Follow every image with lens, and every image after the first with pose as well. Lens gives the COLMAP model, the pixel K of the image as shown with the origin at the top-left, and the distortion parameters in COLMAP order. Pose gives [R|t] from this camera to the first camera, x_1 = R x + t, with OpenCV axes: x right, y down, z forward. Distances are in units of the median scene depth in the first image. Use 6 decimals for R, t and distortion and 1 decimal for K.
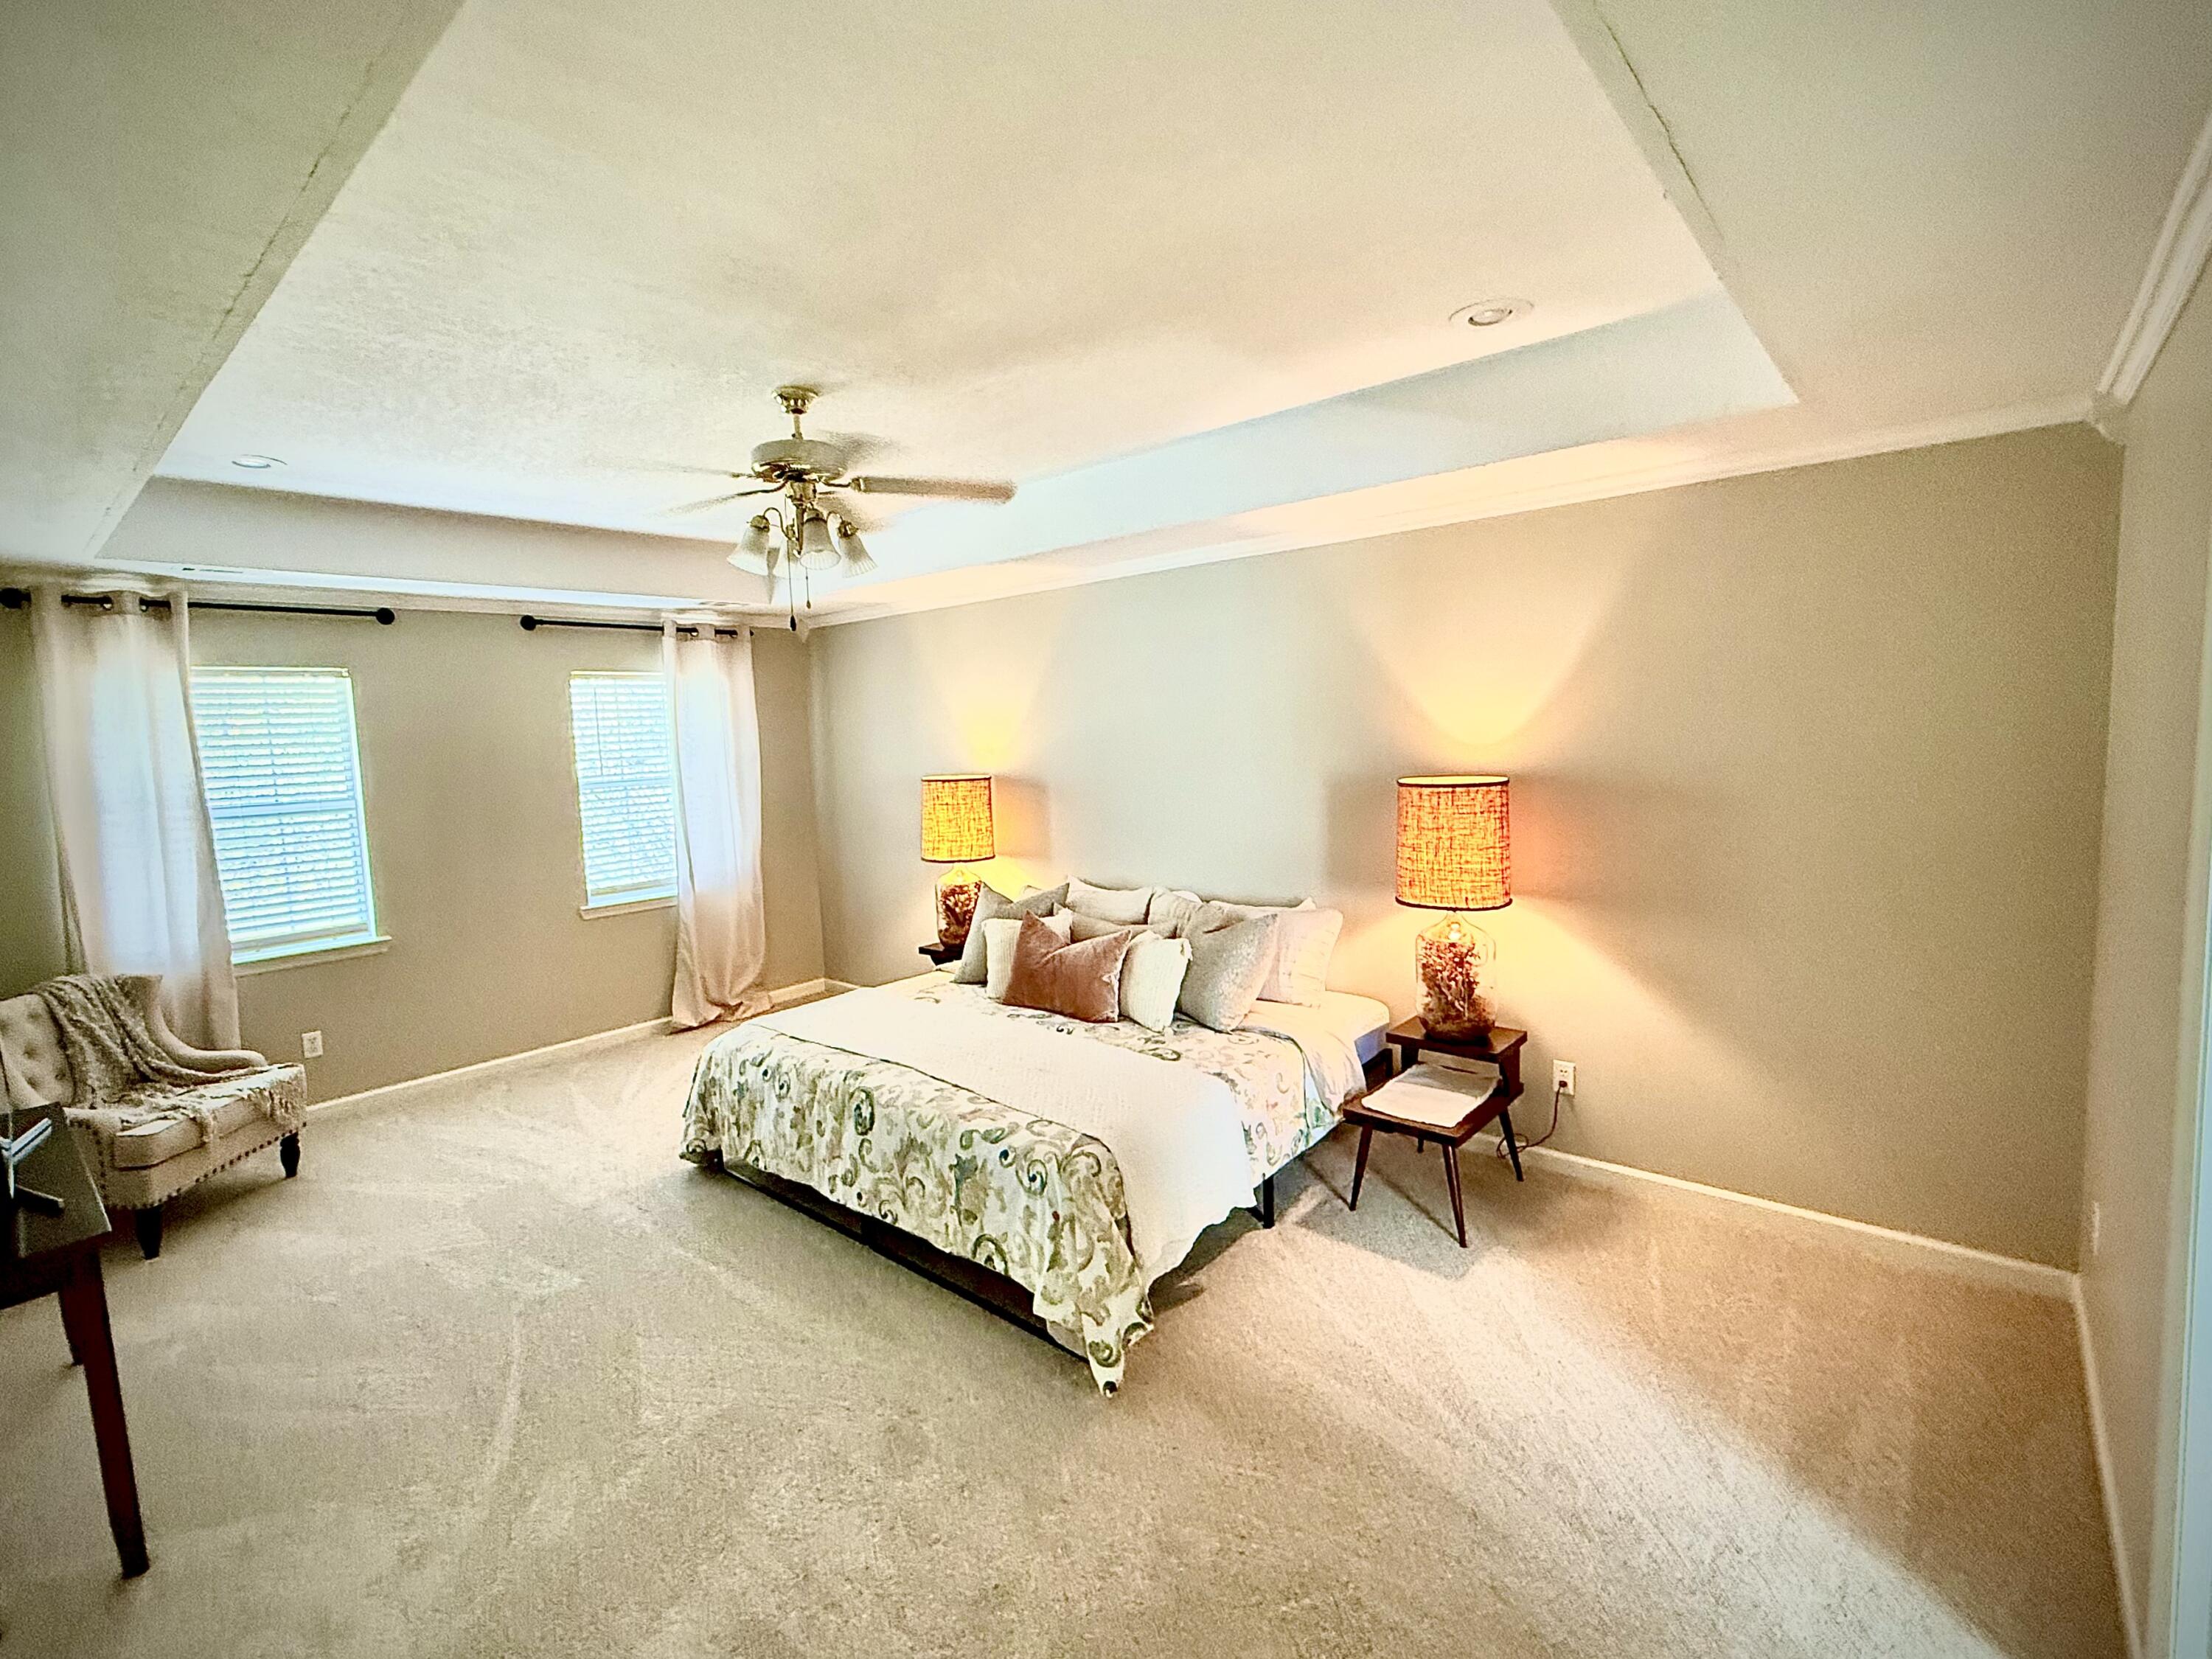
lens RADIAL K [[1000.4, 0, 1101.6], [0, 1000.4, 824.9], [0, 0, 1]] dist [0.000523, 0.000411]
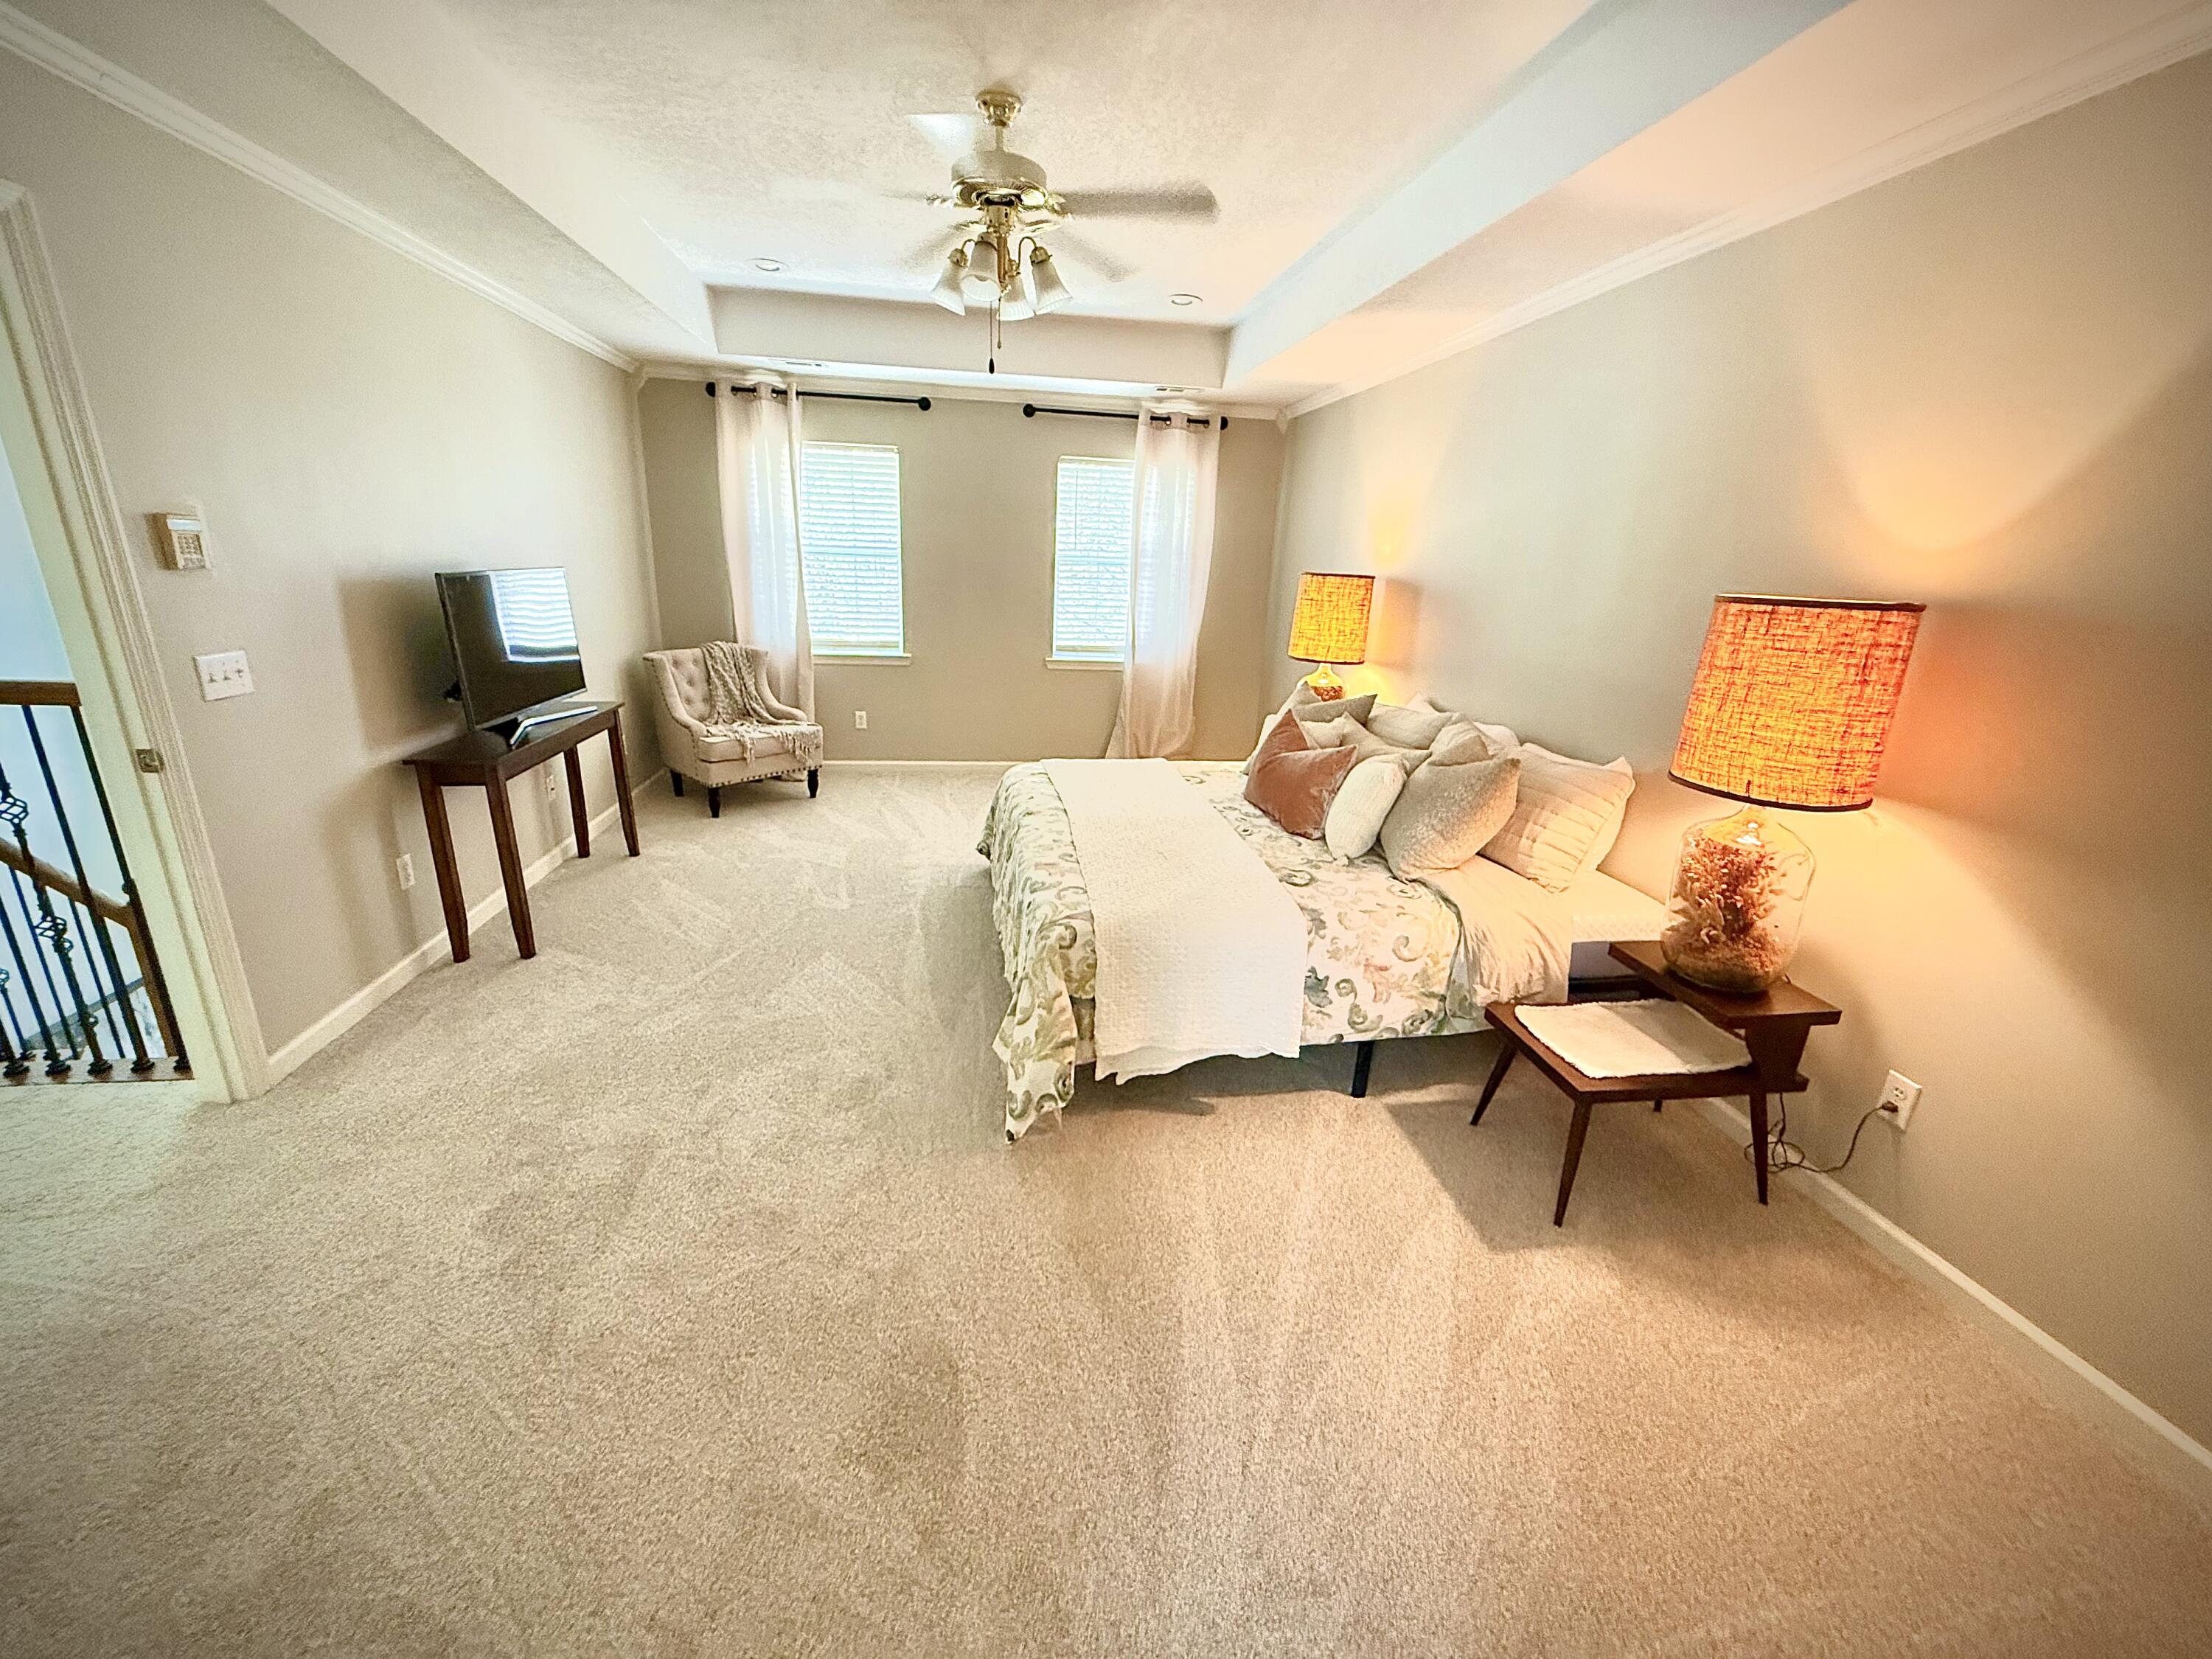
lens RADIAL K [[885.4, 0, 1108.7], [0, 885.4, 834.1], [0, 0, 1]] dist [0.003785, -0.000002]
pose [[0.763476, 0.255196, -0.593279, 0.375900], [-0.129530, 0.960461, 0.246449, 0.016574], [0.632714, -0.111311, 0.766344, 0.272519]]
